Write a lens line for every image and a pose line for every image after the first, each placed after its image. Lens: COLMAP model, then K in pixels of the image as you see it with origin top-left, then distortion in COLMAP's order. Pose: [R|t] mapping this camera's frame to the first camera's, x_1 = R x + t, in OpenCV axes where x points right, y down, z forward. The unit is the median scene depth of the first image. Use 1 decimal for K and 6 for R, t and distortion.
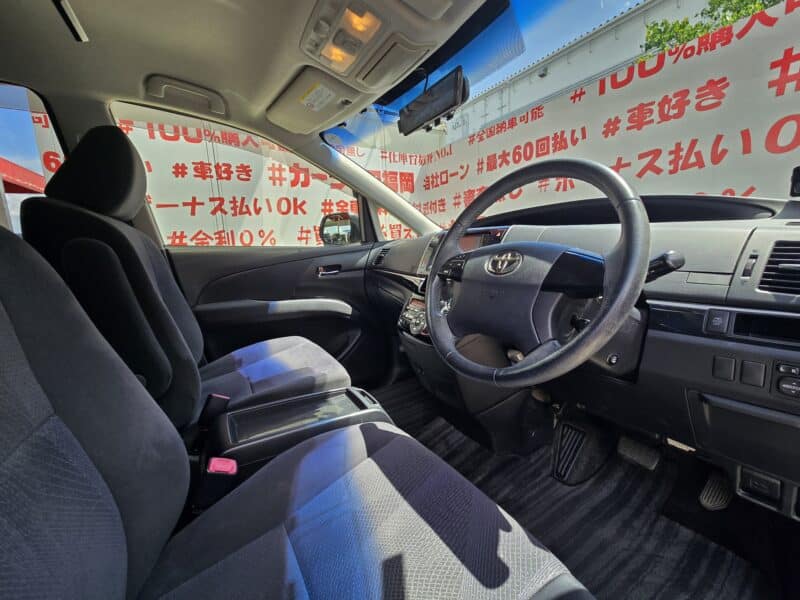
lens RADIAL K [[331.9, 0, 392.9], [0, 331.9, 301.2], [0, 0, 1]] dist [-0.004974, -0.000070]
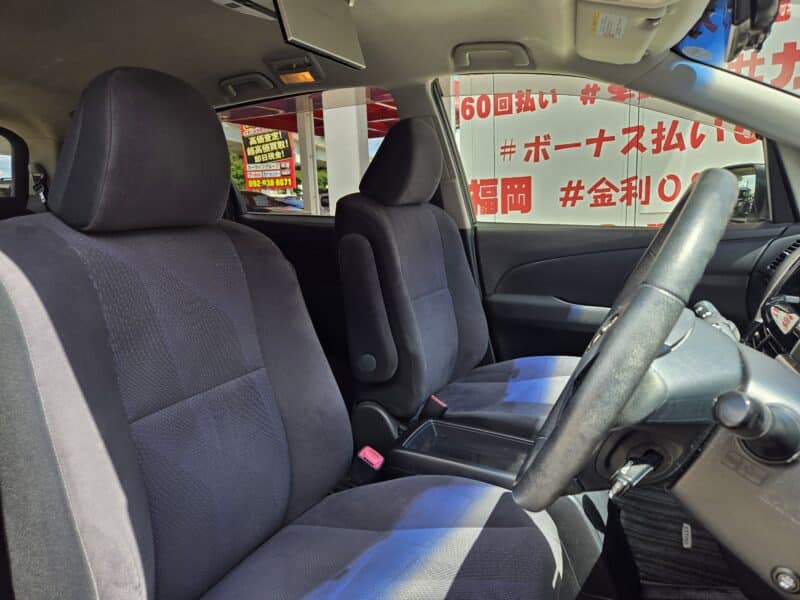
lens RADIAL K [[550.2, 0, 392.0], [0, 550.2, 307.0], [0, 0, 1]] dist [0.017933, -0.007313]
pose [[0.511725, 0.183231, -0.839383, 0.222866], [-0.119506, 0.982676, 0.141655, -0.059821], [0.850797, 0.027823, 0.524757, 0.020055]]
